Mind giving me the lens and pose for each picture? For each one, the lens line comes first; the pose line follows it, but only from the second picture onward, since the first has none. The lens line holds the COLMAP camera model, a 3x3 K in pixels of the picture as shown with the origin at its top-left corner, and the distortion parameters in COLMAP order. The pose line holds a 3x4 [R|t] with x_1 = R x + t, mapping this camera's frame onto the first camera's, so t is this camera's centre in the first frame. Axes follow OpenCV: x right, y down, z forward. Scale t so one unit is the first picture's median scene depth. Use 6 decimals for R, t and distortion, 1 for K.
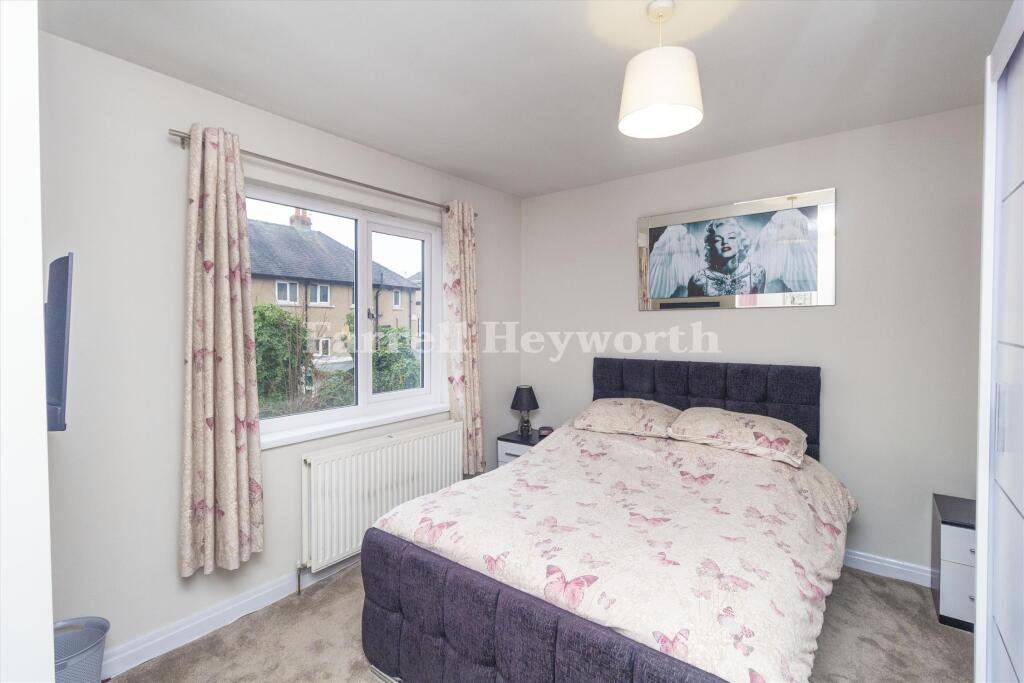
lens RADIAL K [[474.0, 0, 511.9], [0, 474.0, 330.9], [0, 0, 1]] dist [-0.001629, -0.000041]
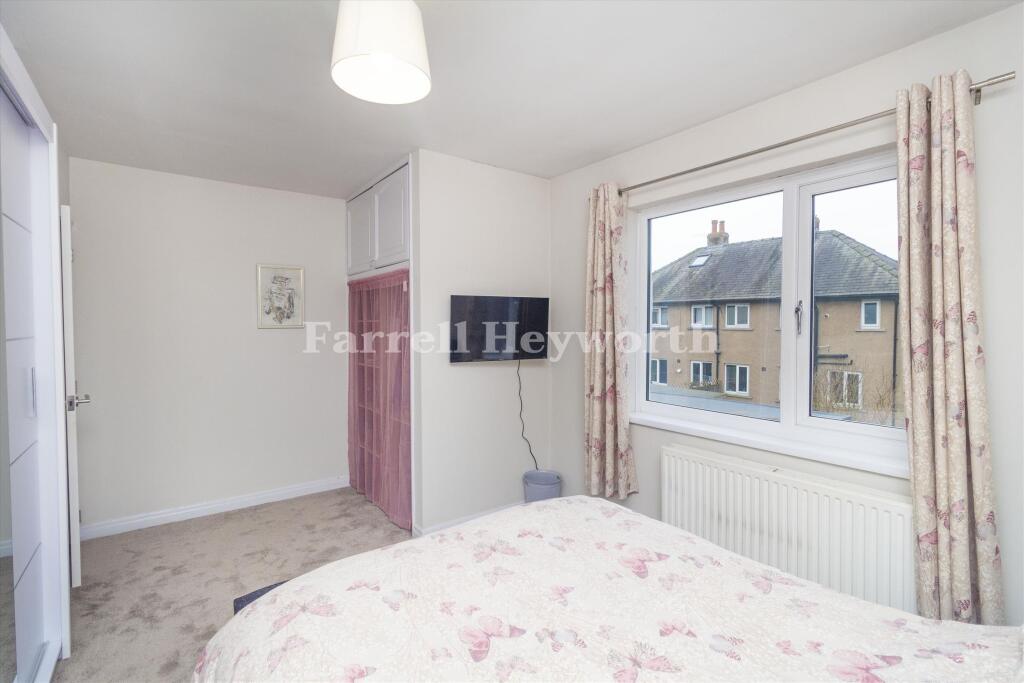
lens RADIAL K [[474.0, 0, 513.6], [0, 474.0, 337.5], [0, 0, 1]] dist [-0.001629, -0.000041]
pose [[-0.279517, 0.031879, -0.959611, 0.874683], [-0.012577, 0.999241, 0.036859, -0.018154], [0.960058, 0.022372, -0.278904, 1.213516]]
